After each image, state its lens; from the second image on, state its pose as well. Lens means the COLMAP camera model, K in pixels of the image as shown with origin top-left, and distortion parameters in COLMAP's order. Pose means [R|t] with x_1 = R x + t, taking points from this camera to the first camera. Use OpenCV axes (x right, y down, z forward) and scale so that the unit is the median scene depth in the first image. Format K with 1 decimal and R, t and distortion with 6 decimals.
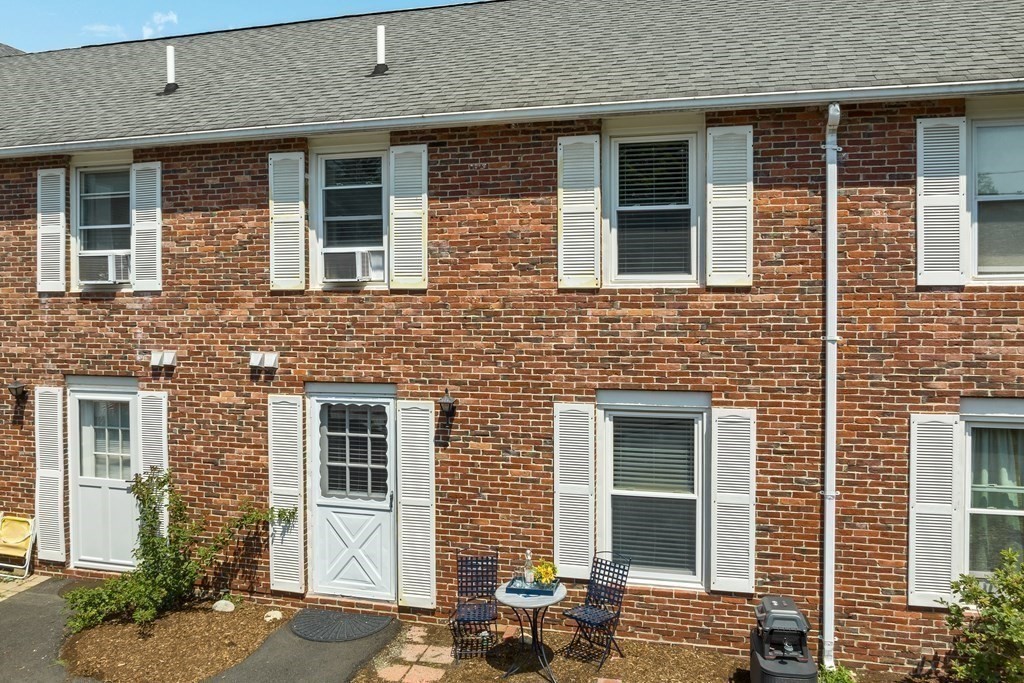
lens RADIAL K [[757.1, 0, 500.5], [0, 757.1, 309.8], [0, 0, 1]] dist [-0.029673, 0.000095]
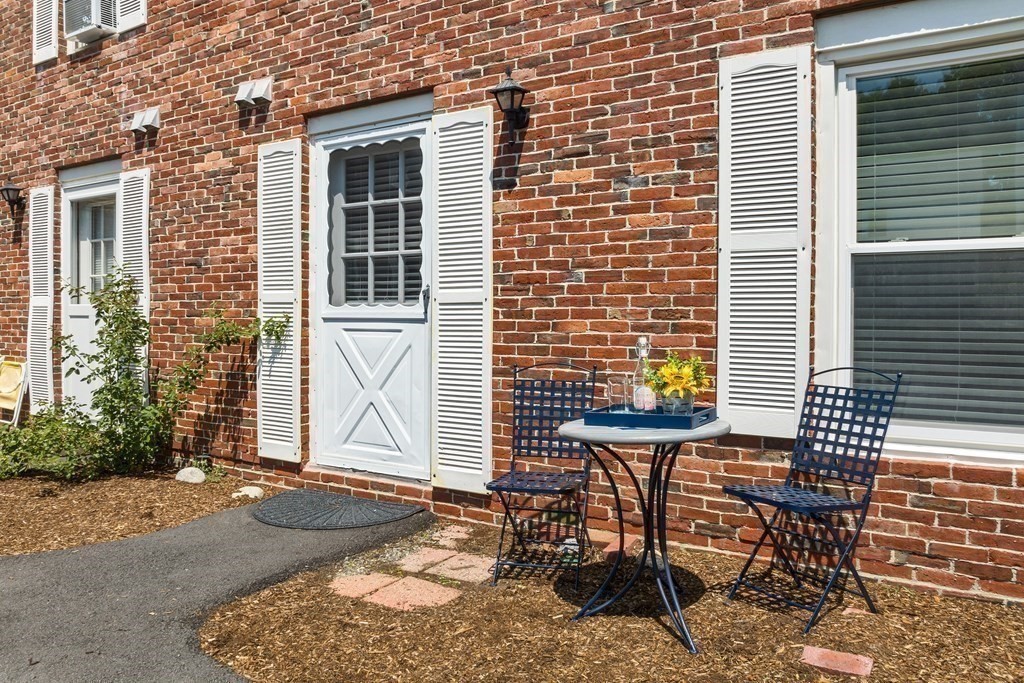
lens RADIAL K [[719.9, 0, 512.0], [0, 719.9, 341.5], [0, 0, 1]] dist [-0.028661, 0.000171]
pose [[0.954397, 0.012843, -0.298265, 0.078466], [-0.011063, 0.999910, 0.007654, 0.281455], [0.298336, -0.004006, 0.954453, 0.513255]]
